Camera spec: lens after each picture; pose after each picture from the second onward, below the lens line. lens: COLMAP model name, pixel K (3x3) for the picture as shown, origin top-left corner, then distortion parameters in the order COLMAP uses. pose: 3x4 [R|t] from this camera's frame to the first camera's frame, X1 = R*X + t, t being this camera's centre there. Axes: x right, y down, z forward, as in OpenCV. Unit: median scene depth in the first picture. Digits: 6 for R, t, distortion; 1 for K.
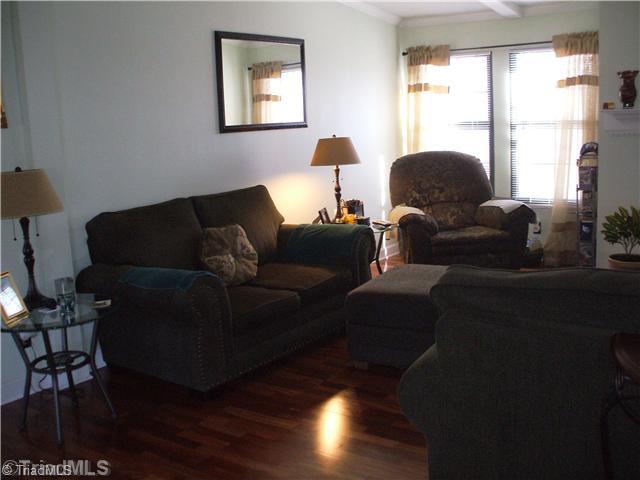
lens RADIAL K [[702.8, 0, 320.0], [0, 702.8, 240.0], [0, 0, 1]] dist [-0.271641, 0.344229]
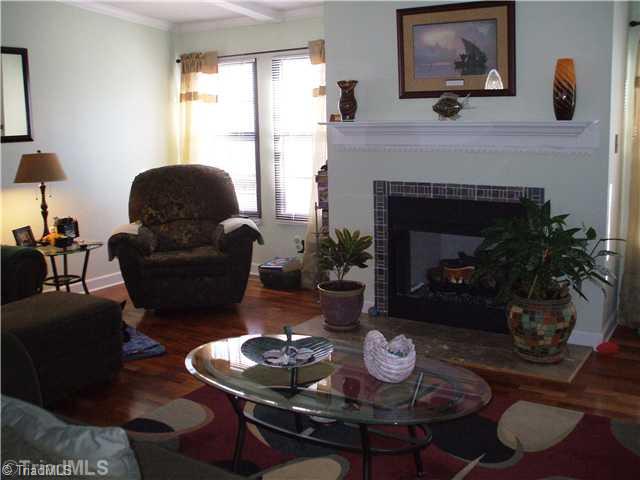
lens RADIAL K [[702.8, 0, 320.0], [0, 702.8, 240.0], [0, 0, 1]] dist [-0.271641, 0.344229]
pose [[0.998442, 0.014241, 0.053953, 0.313778], [-0.014226, 0.999899, -0.000652, -0.028304], [-0.053956, -0.000117, 0.998543, 0.046892]]
